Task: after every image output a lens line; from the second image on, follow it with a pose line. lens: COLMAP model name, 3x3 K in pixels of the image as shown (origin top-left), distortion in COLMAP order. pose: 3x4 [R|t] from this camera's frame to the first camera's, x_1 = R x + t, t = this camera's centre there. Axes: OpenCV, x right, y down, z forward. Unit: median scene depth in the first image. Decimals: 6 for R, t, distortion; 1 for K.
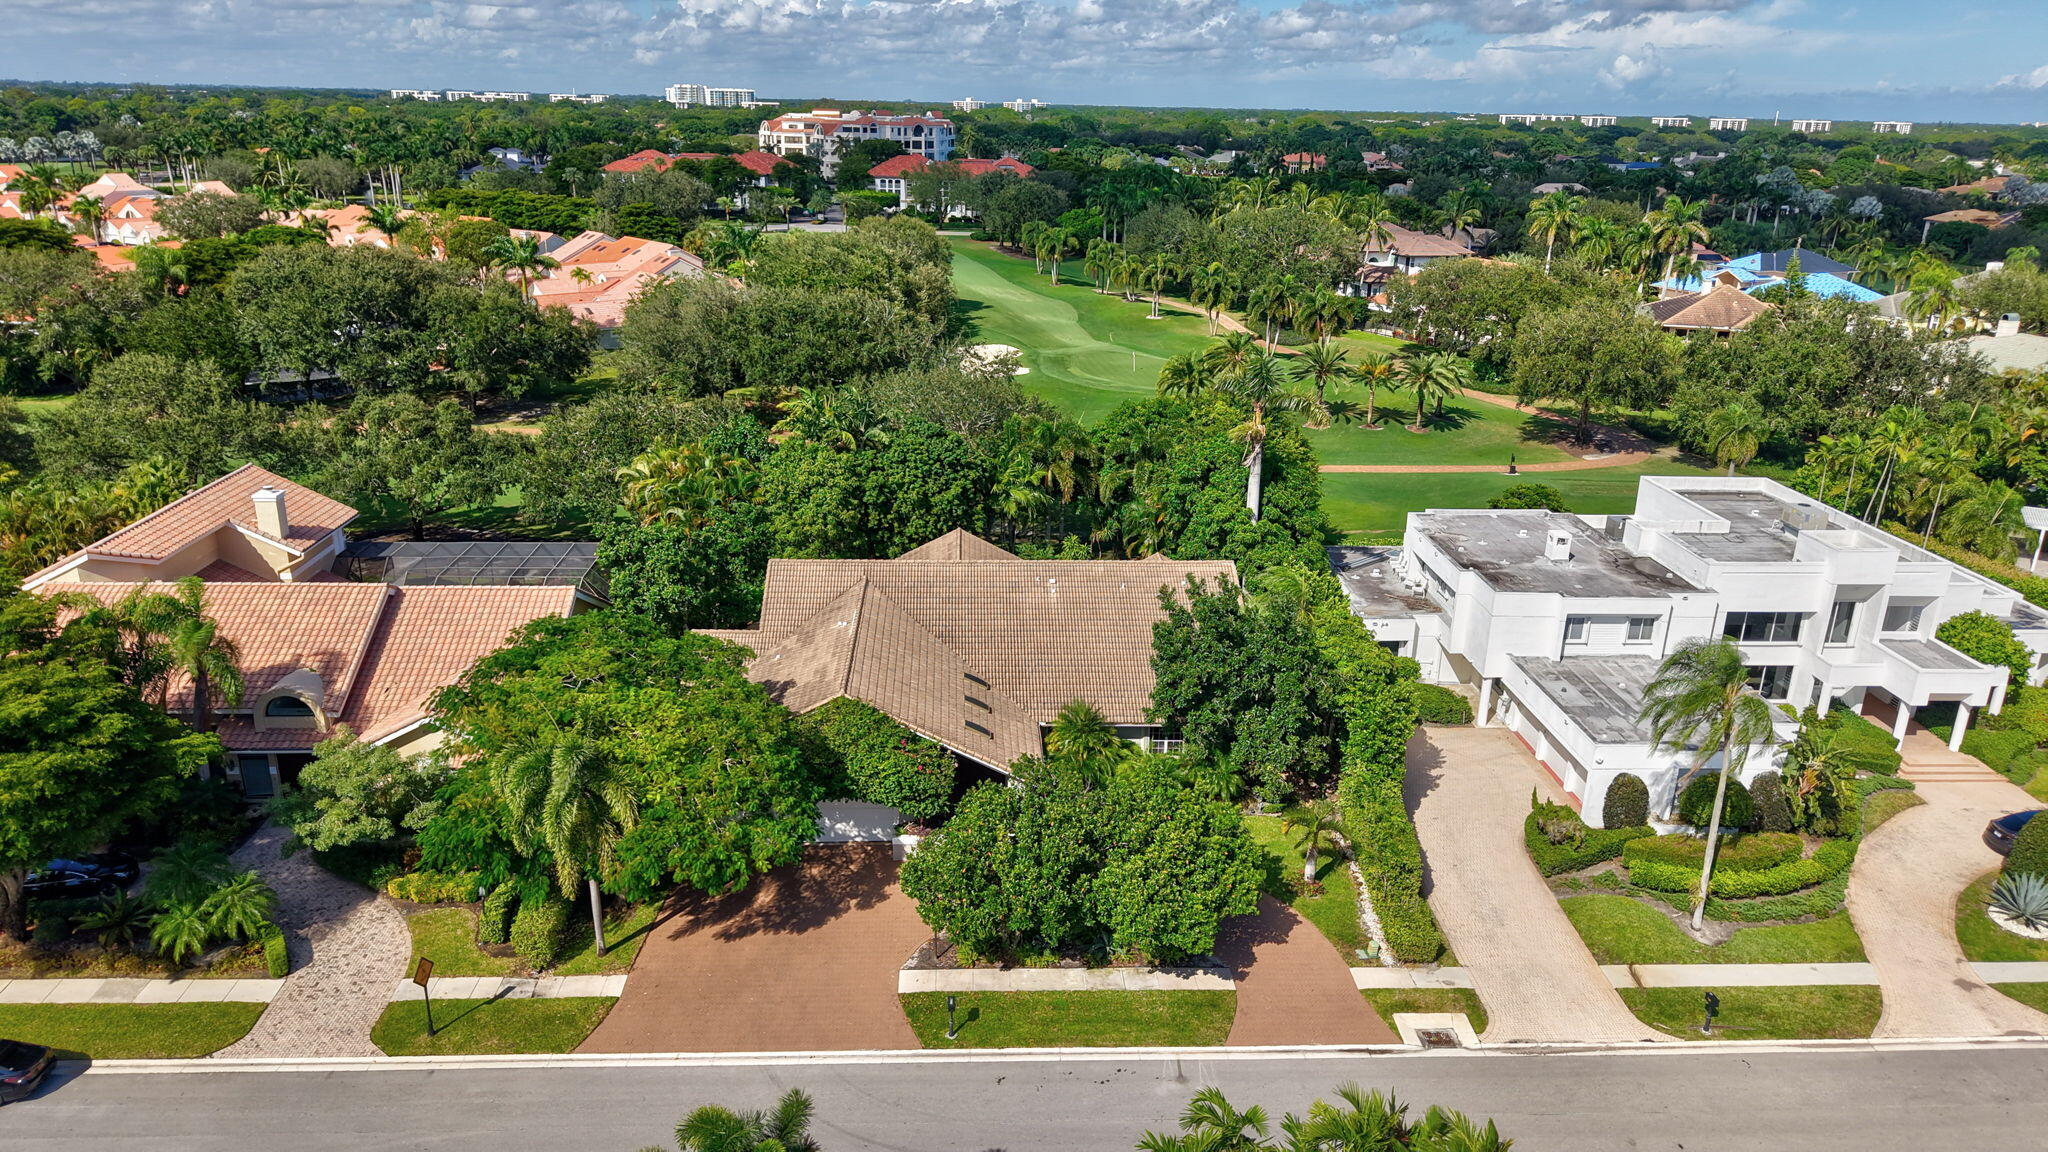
lens RADIAL K [[1373.7, 0, 1024.0], [0, 1373.7, 576.0], [0, 0, 1]] dist [0.028727, -0.025896]
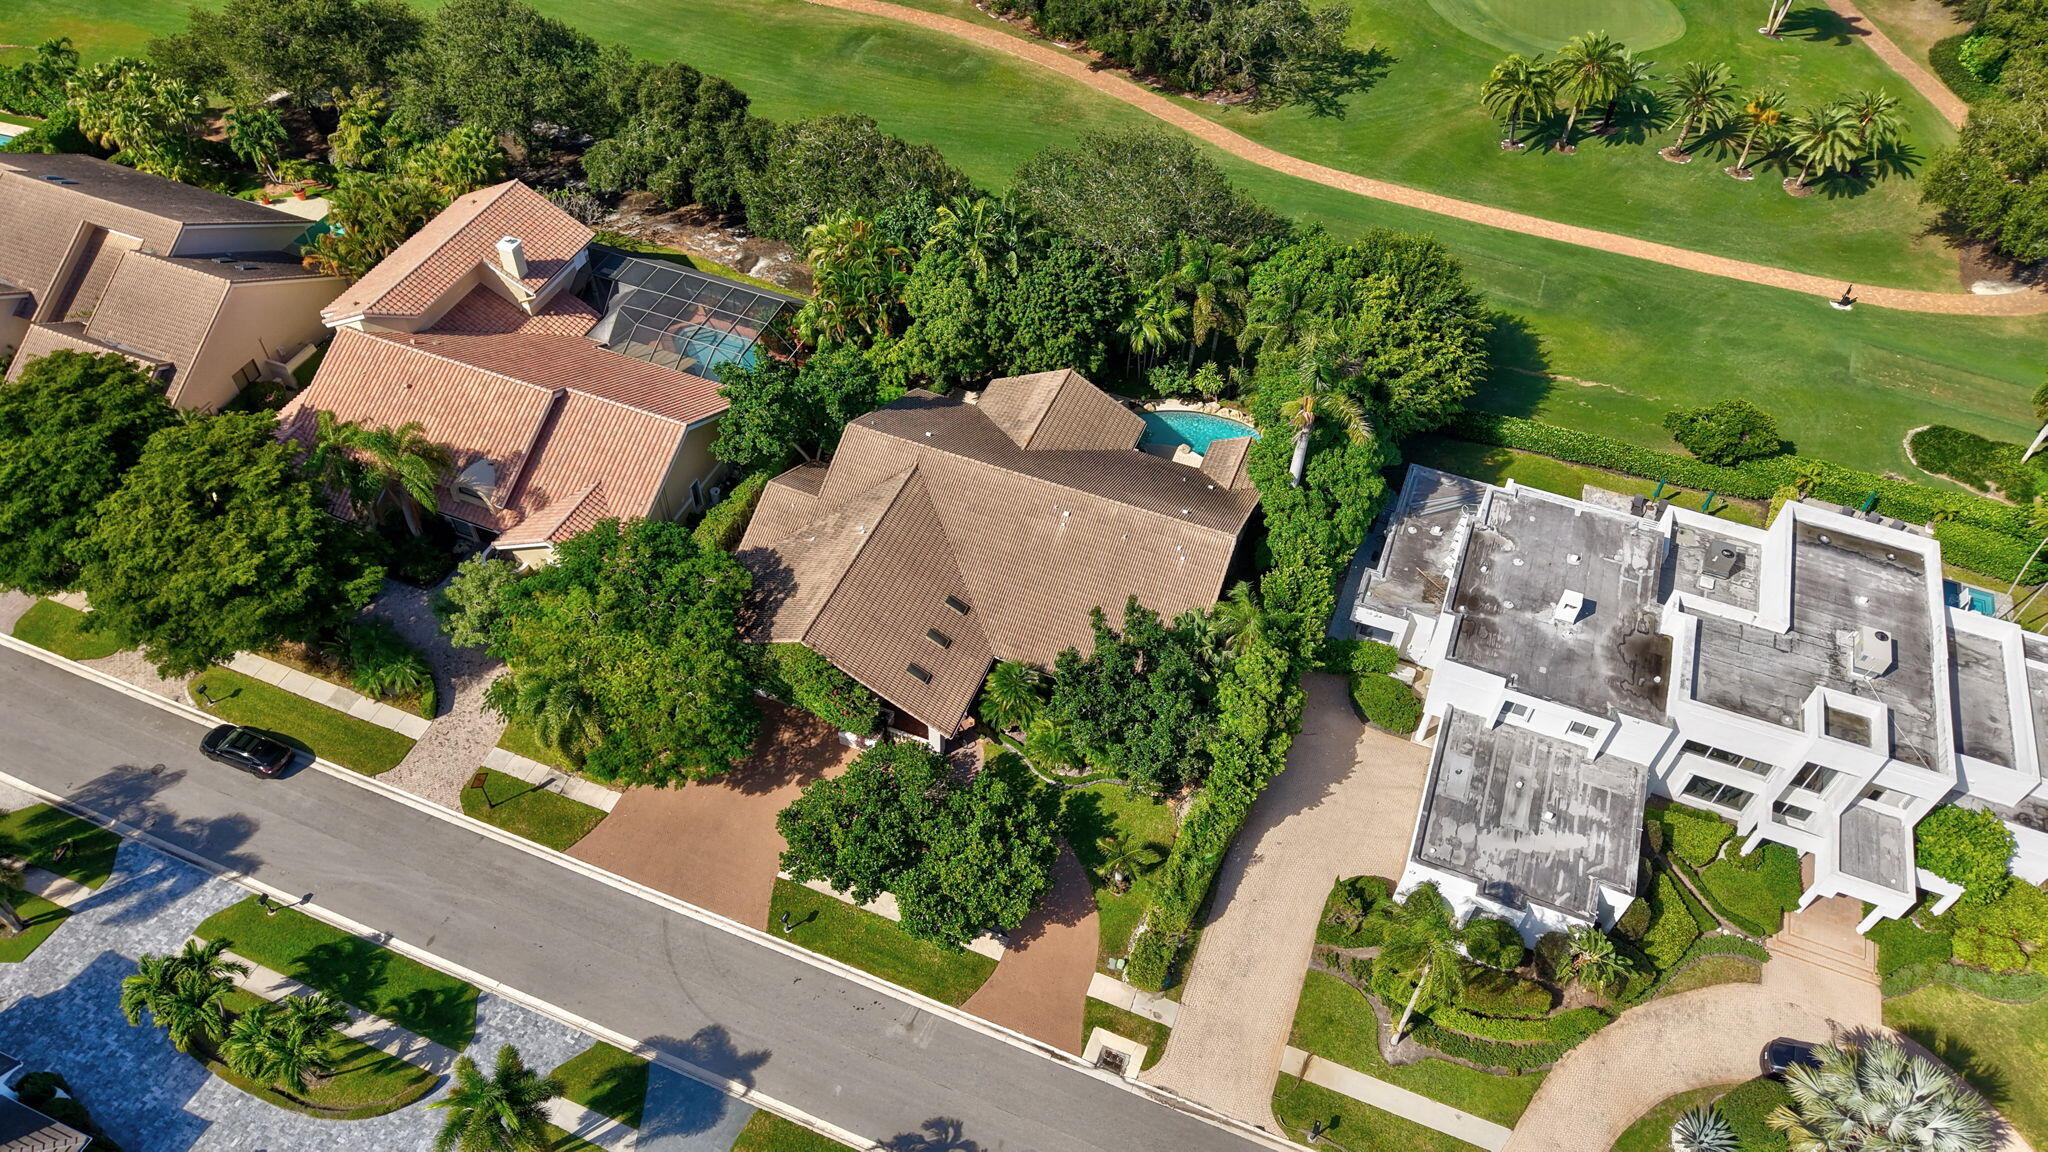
lens RADIAL K [[1373.7, 0, 1024.0], [0, 1373.7, 576.0], [0, 0, 1]] dist [0.028727, -0.025896]
pose [[0.911584, 0.310457, -0.269501, 0.379873], [-0.141796, 0.852745, 0.502712, -0.631416], [0.385886, -0.420050, 0.821370, 0.058340]]
